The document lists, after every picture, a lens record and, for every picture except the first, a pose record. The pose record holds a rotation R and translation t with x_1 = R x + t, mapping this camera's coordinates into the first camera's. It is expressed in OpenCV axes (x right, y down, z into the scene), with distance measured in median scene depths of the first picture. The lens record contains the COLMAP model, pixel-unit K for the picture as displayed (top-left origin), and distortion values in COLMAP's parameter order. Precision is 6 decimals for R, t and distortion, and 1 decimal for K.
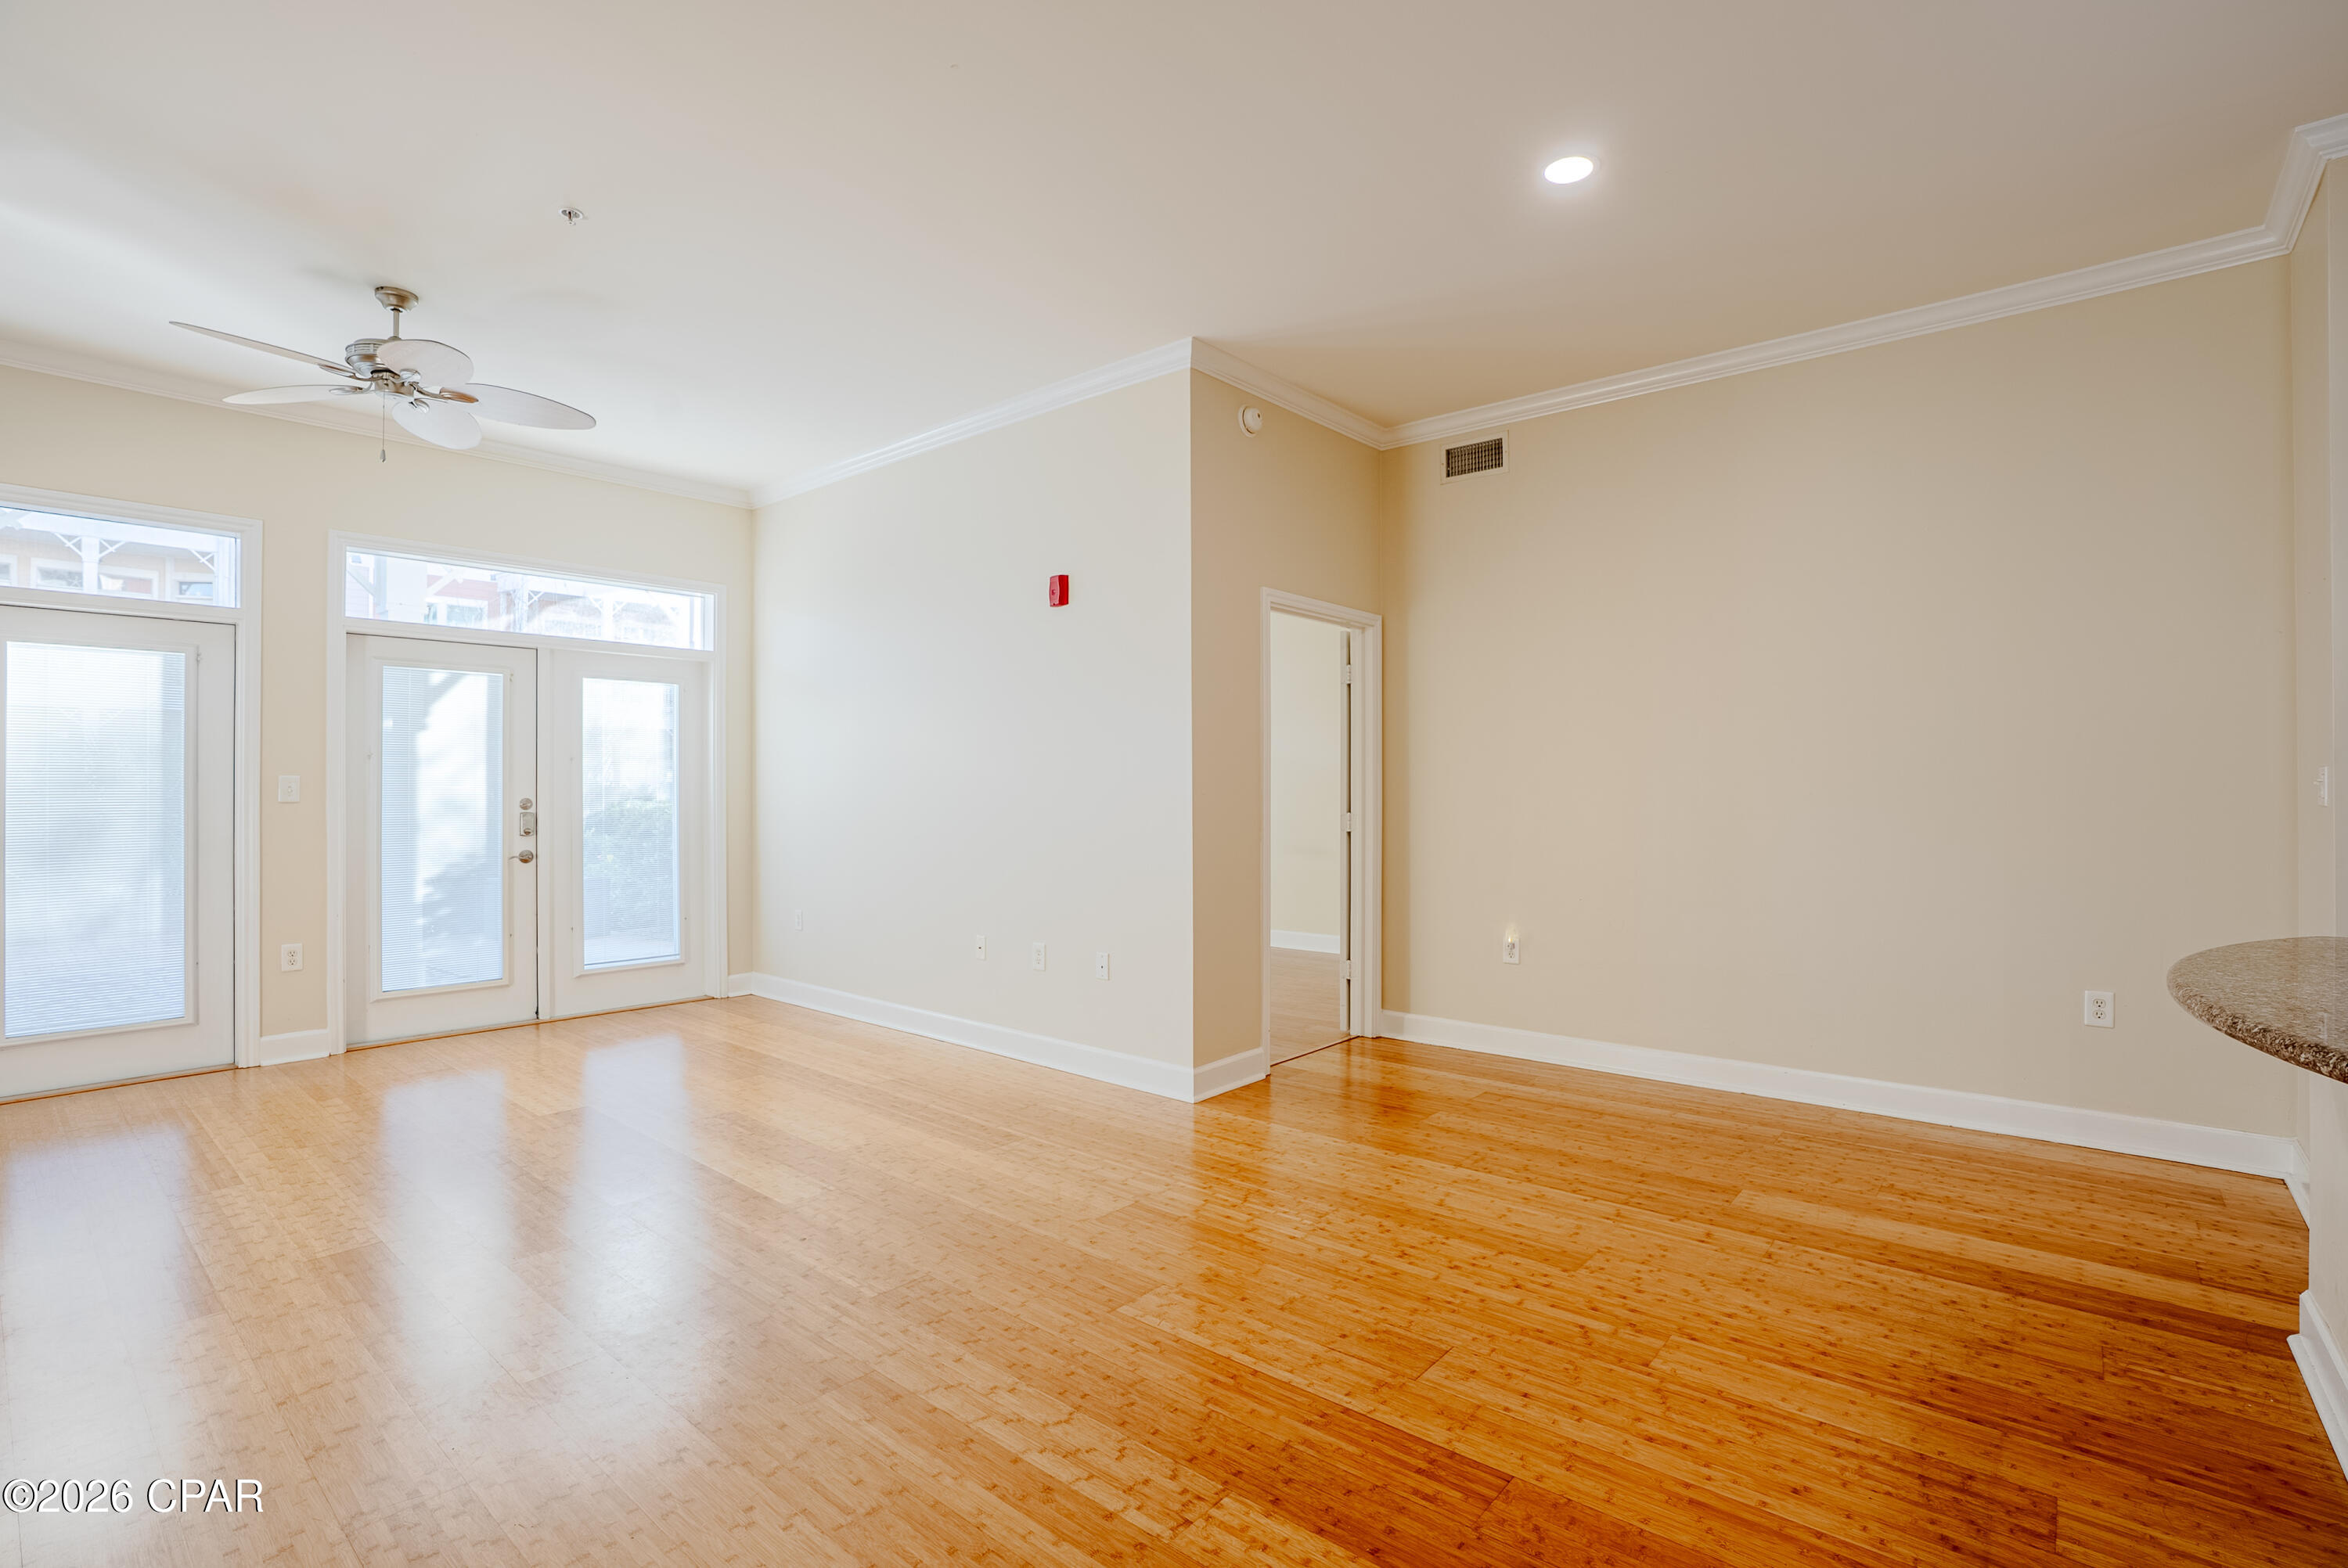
lens RADIAL K [[1089.2, 0, 1180.7], [0, 1089.2, 782.4], [0, 0, 1]] dist [-0.073891, 0.028960]
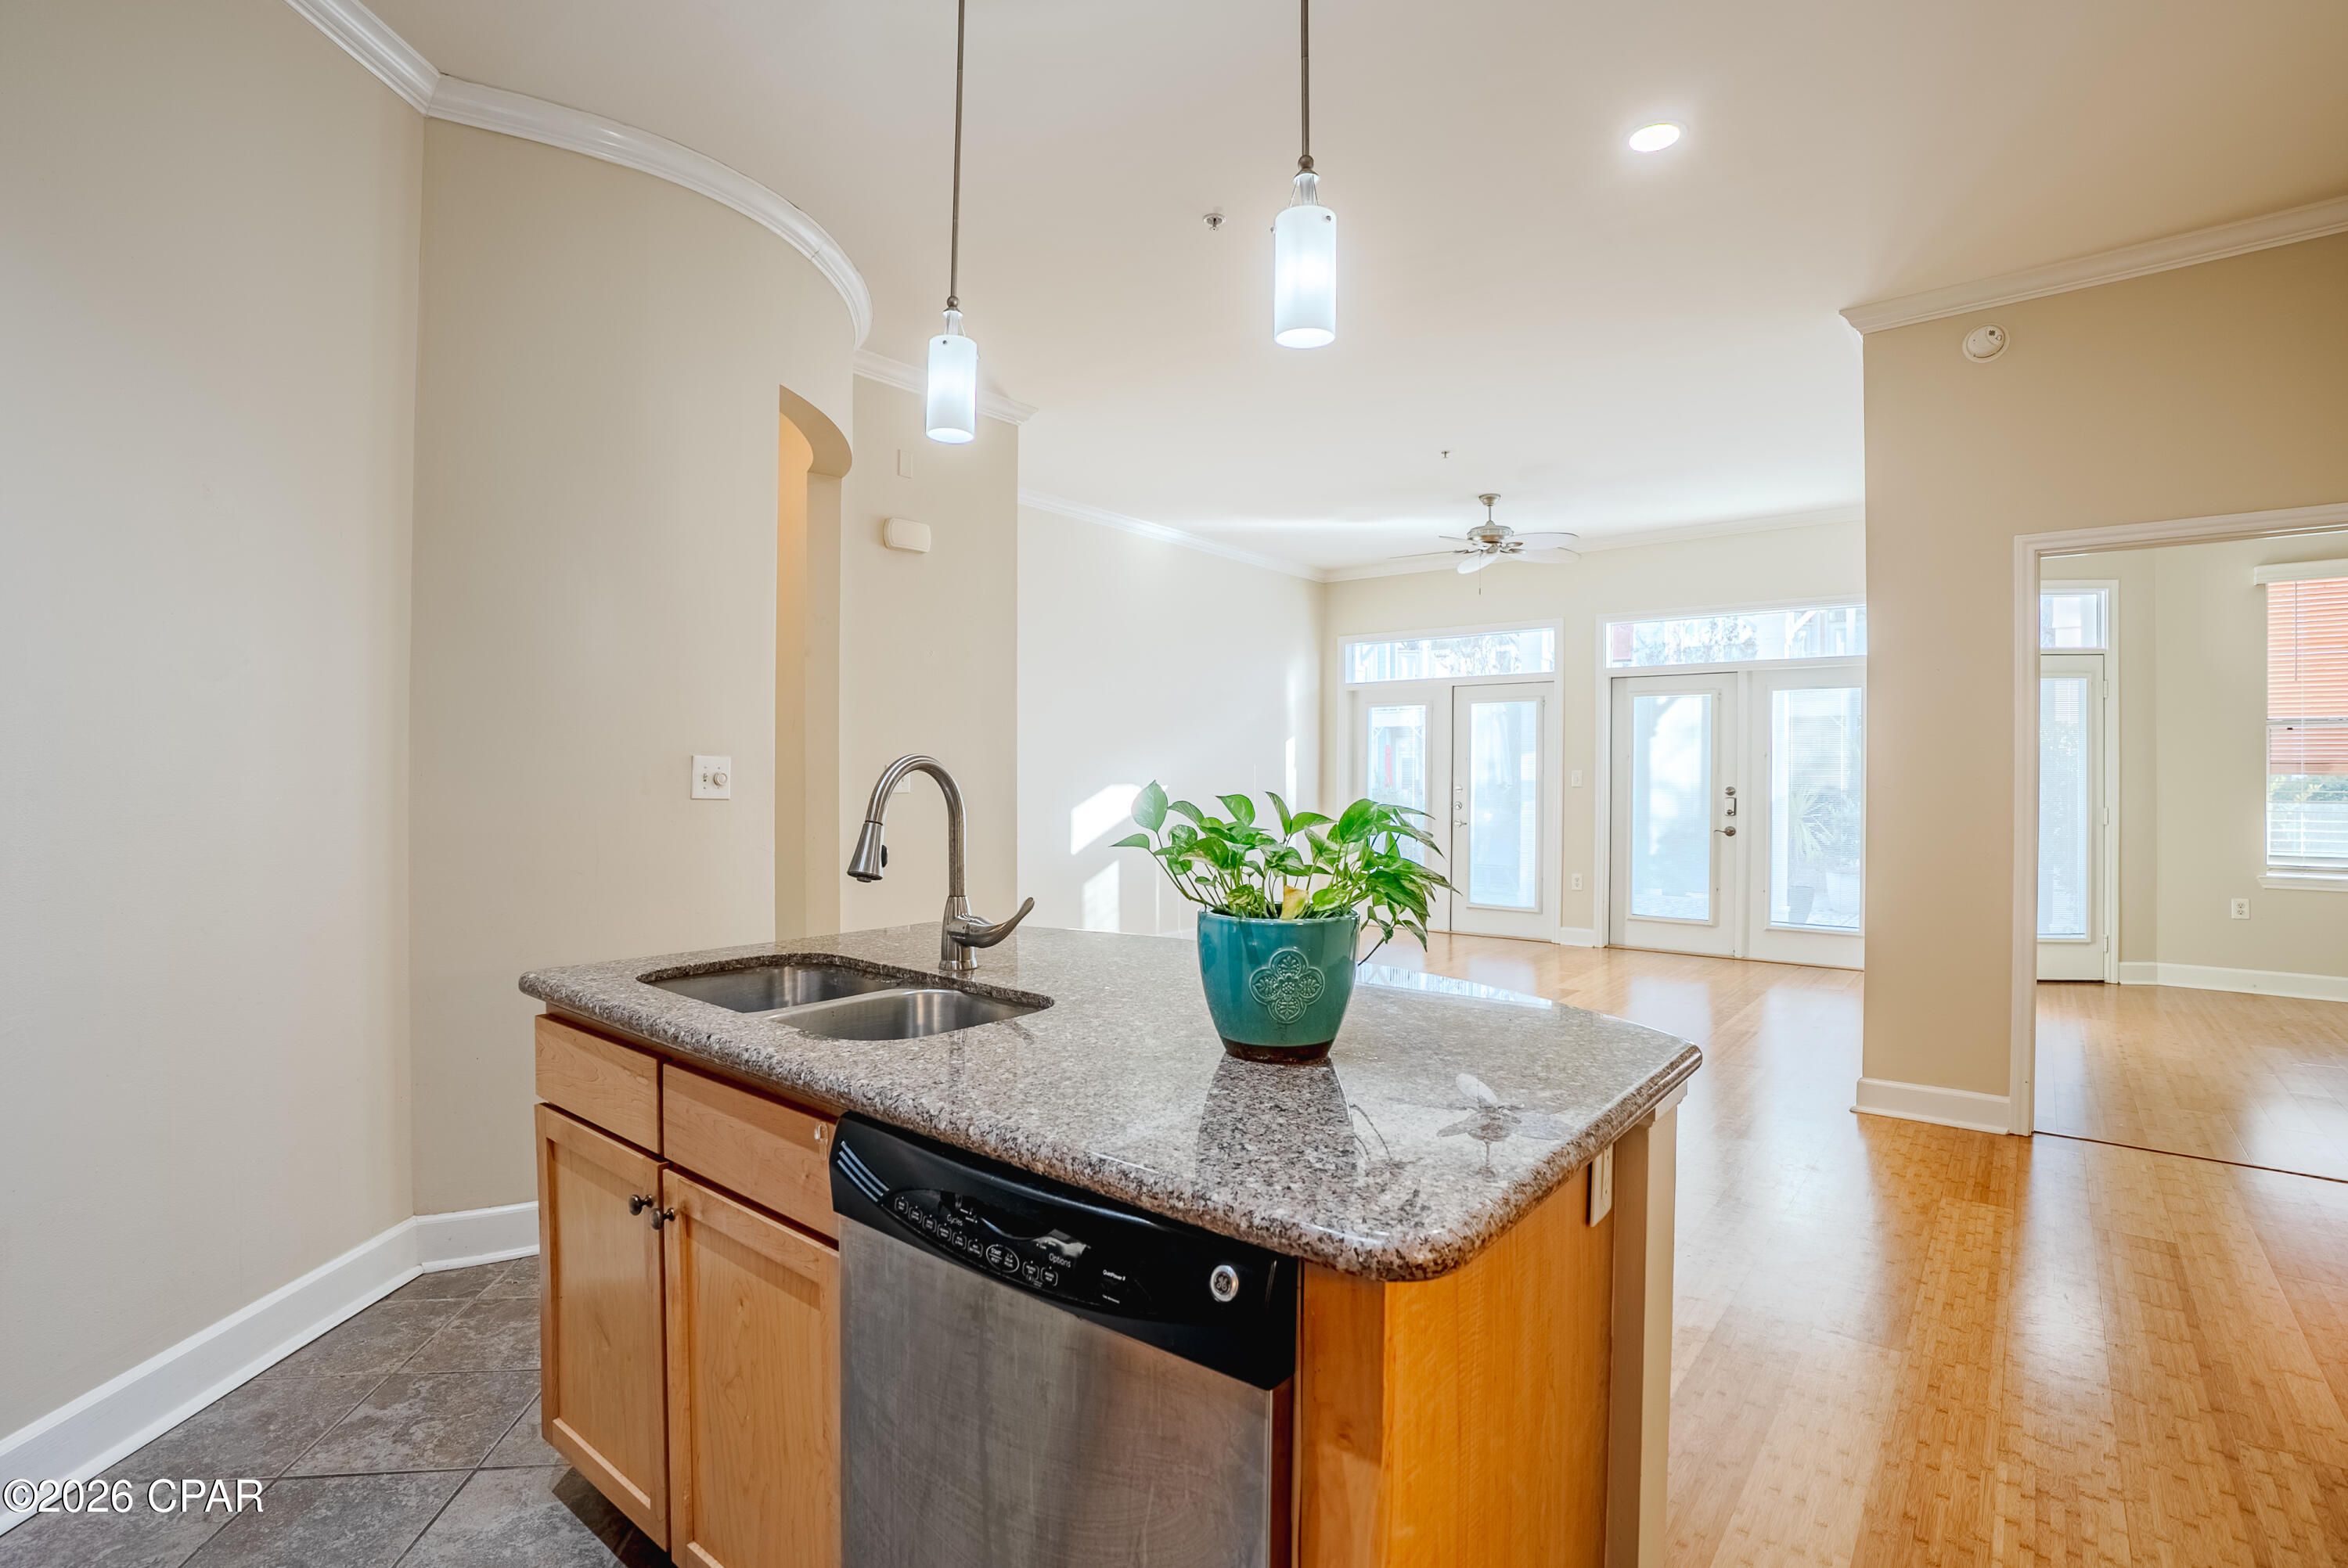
lens RADIAL K [[1089.2, 0, 1180.7], [0, 1089.2, 782.4], [0, 0, 1]] dist [-0.073891, 0.028960]
pose [[0.025466, 0.007115, -0.999650, 1.166137], [0.001025, 0.999974, 0.007144, -0.001010], [0.999675, -0.001206, 0.025458, 0.483470]]
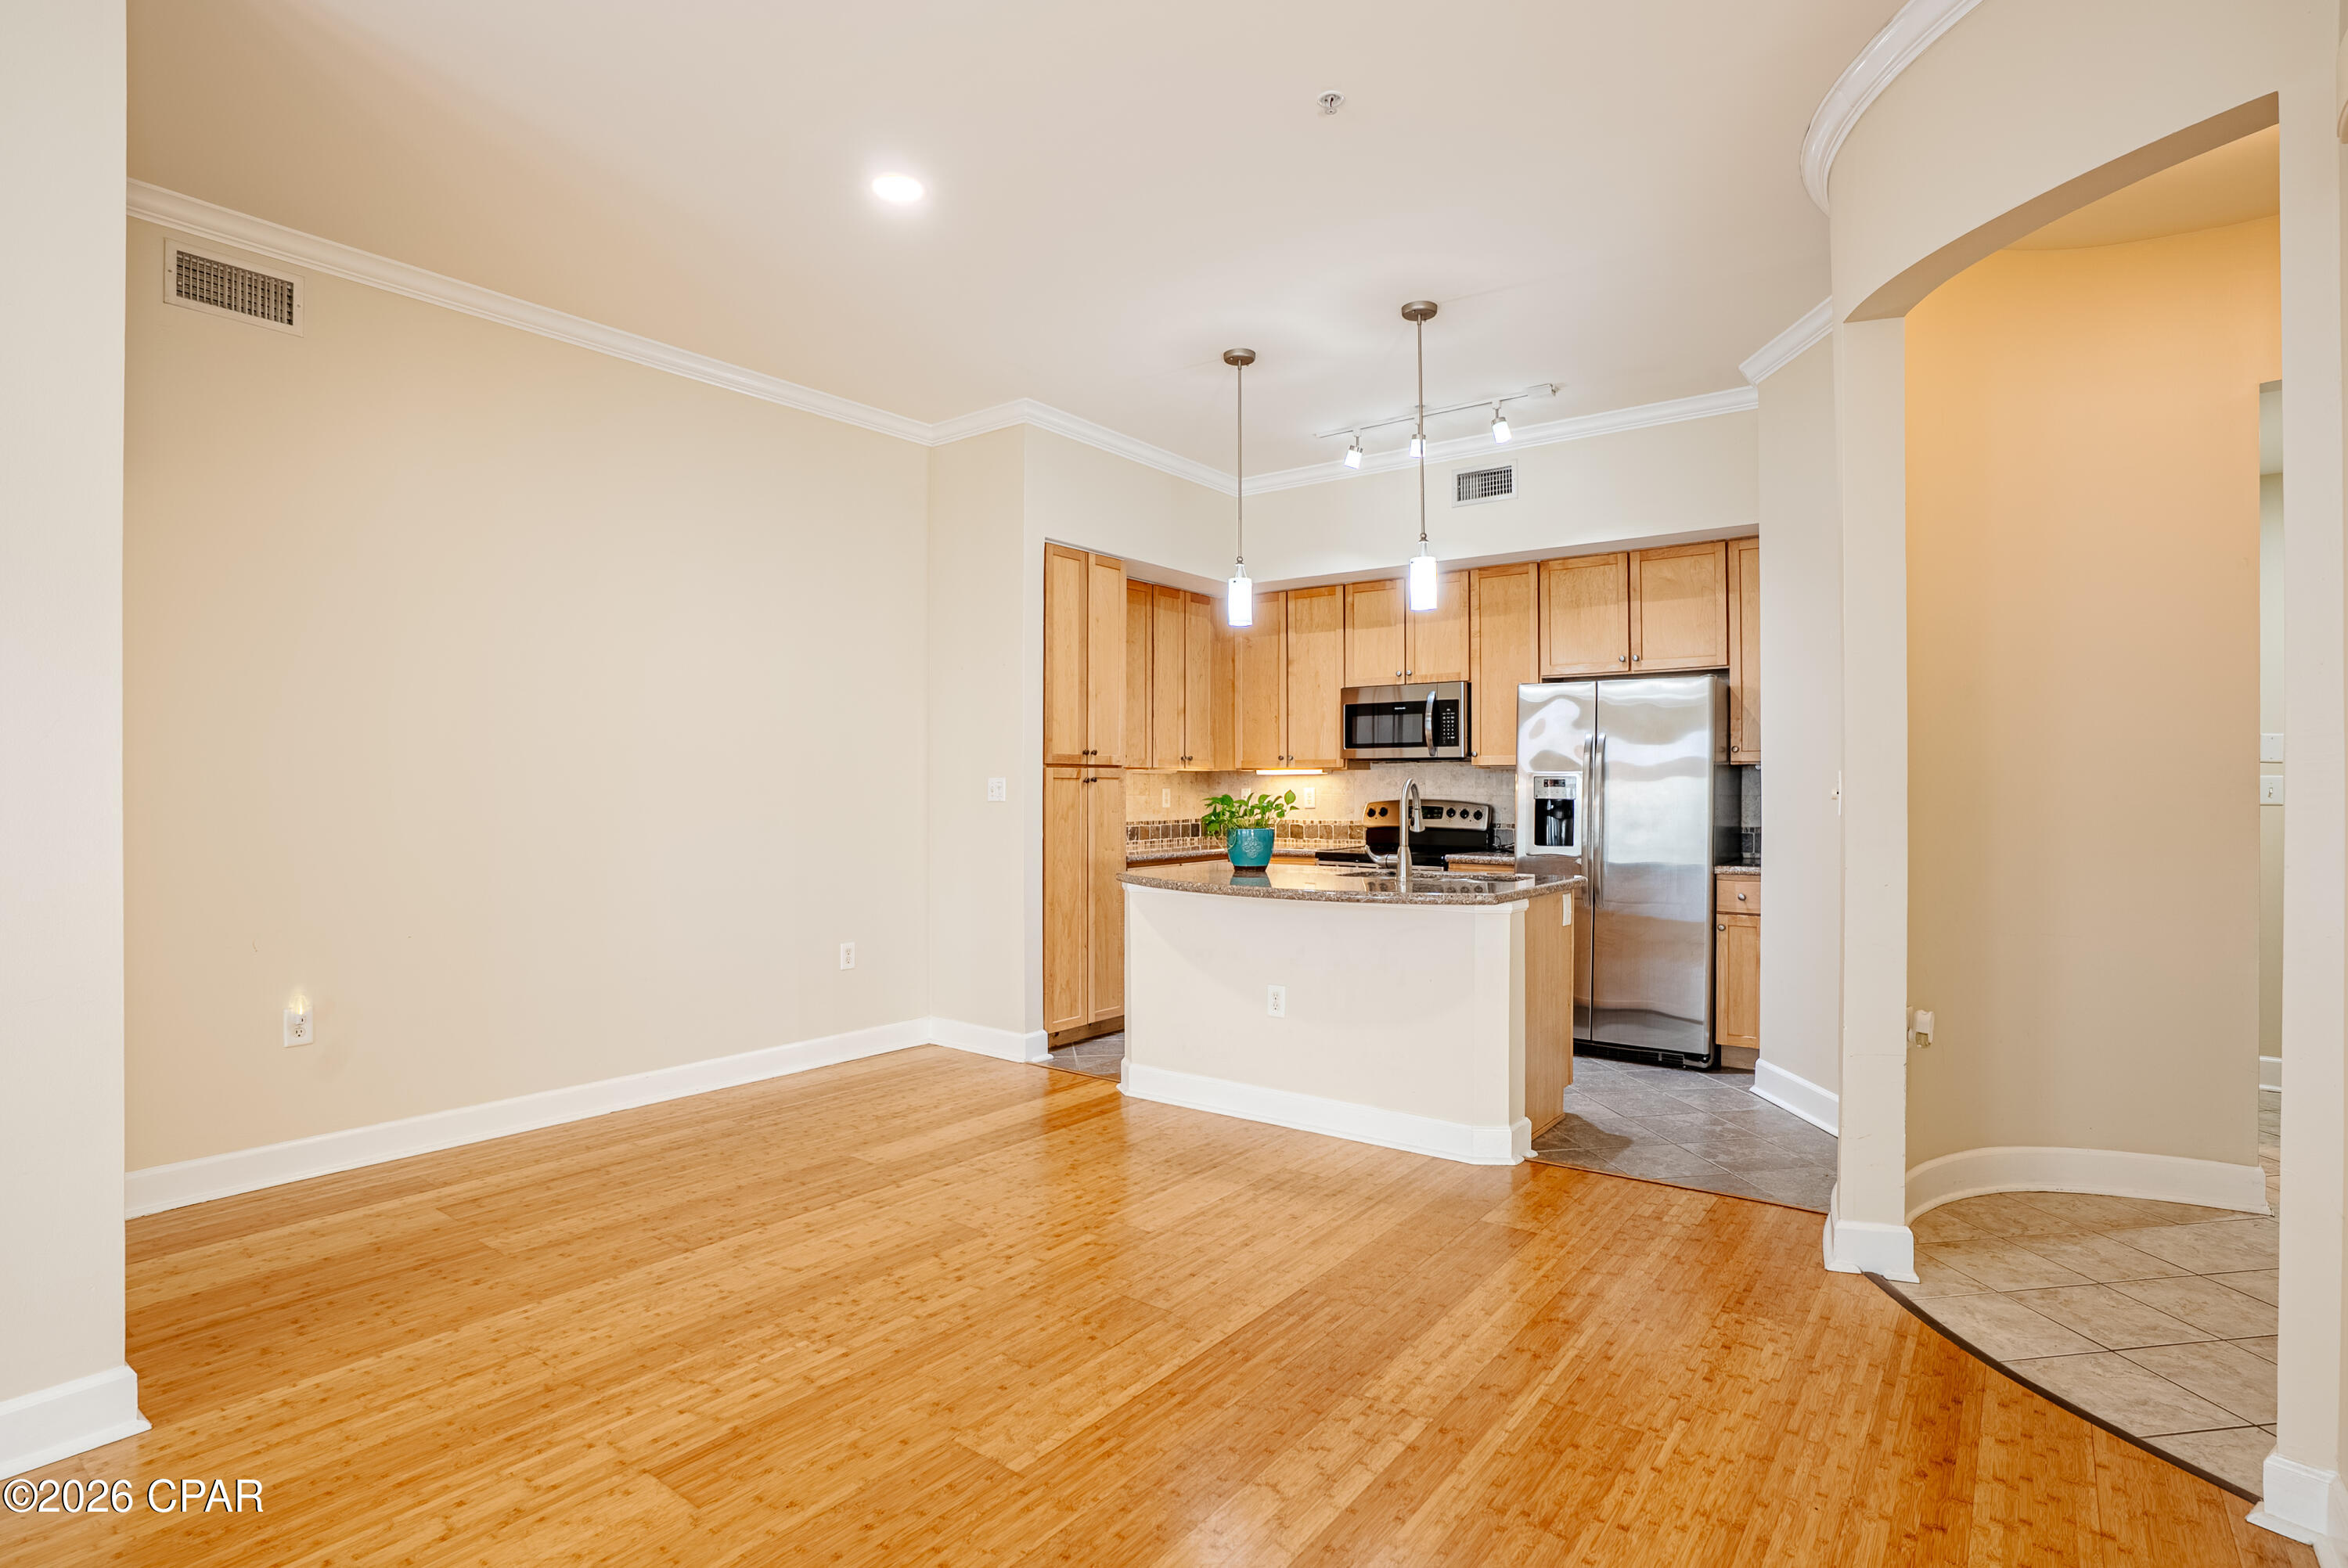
lens RADIAL K [[1175.2, 0, 1174.0], [0, 1175.2, 784.0], [0, 0, 1]] dist [-0.068569, 0.032595]
pose [[-0.055360, 0.002904, 0.998462, -0.672925], [-0.003223, 0.999990, -0.003087, -0.000587], [-0.998461, -0.003389, -0.055350, 0.702622]]
